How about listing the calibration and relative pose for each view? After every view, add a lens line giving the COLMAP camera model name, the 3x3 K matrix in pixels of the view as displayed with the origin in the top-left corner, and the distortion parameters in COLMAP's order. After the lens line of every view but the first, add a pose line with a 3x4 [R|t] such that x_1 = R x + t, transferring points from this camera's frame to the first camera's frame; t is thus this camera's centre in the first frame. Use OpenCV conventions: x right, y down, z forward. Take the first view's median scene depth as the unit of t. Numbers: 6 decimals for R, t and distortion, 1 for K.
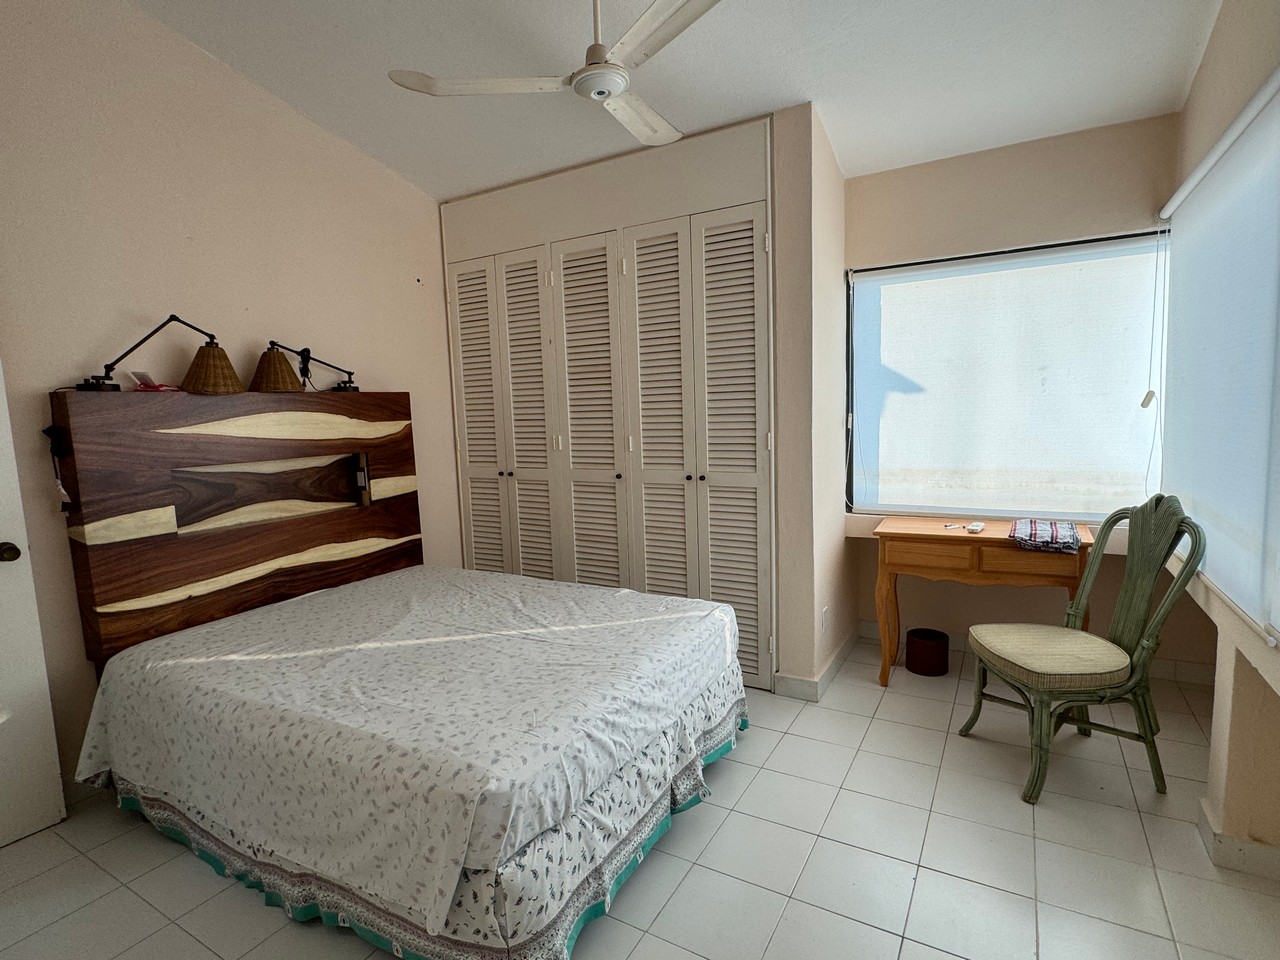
lens RADIAL K [[645.2, 0, 635.2], [0, 645.2, 482.1], [0, 0, 1]] dist [-0.001568, -0.000014]
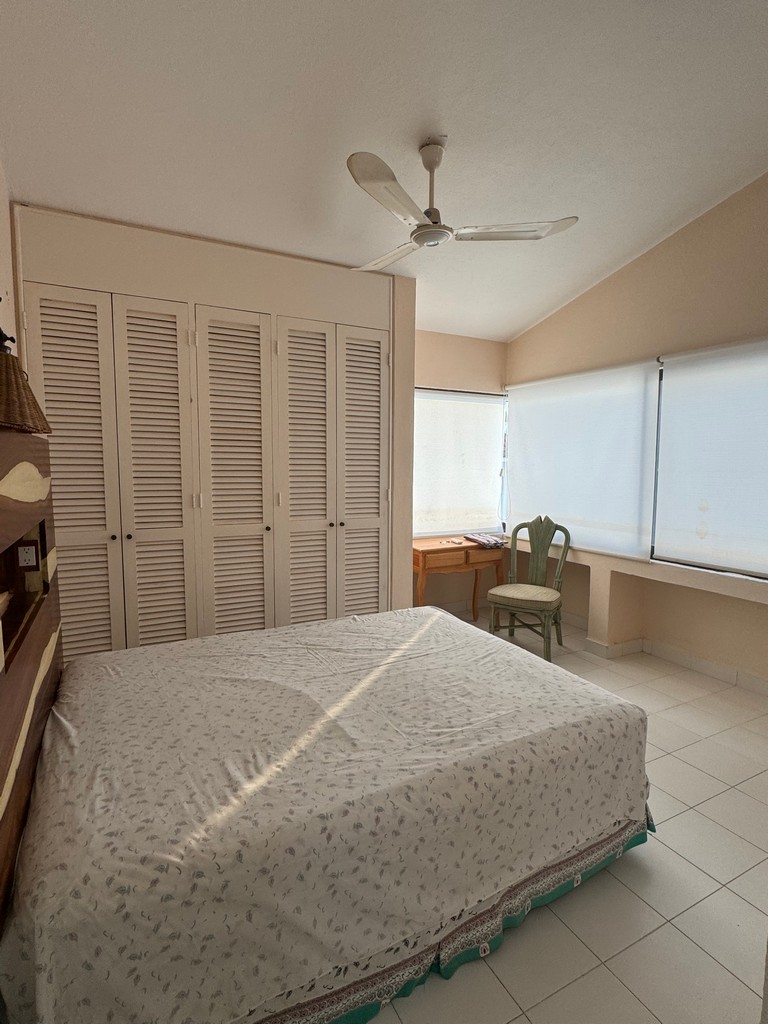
lens RADIAL K [[516.1, 0, 379.2], [0, 516.1, 512.0], [0, 0, 1]] dist [-0.001568, -0.000014]
pose [[0.532809, -0.041962, 0.845194, -0.873512], [0.072091, 0.997390, 0.004072, -0.035227], [-0.843159, 0.058762, 0.534444, 0.443778]]
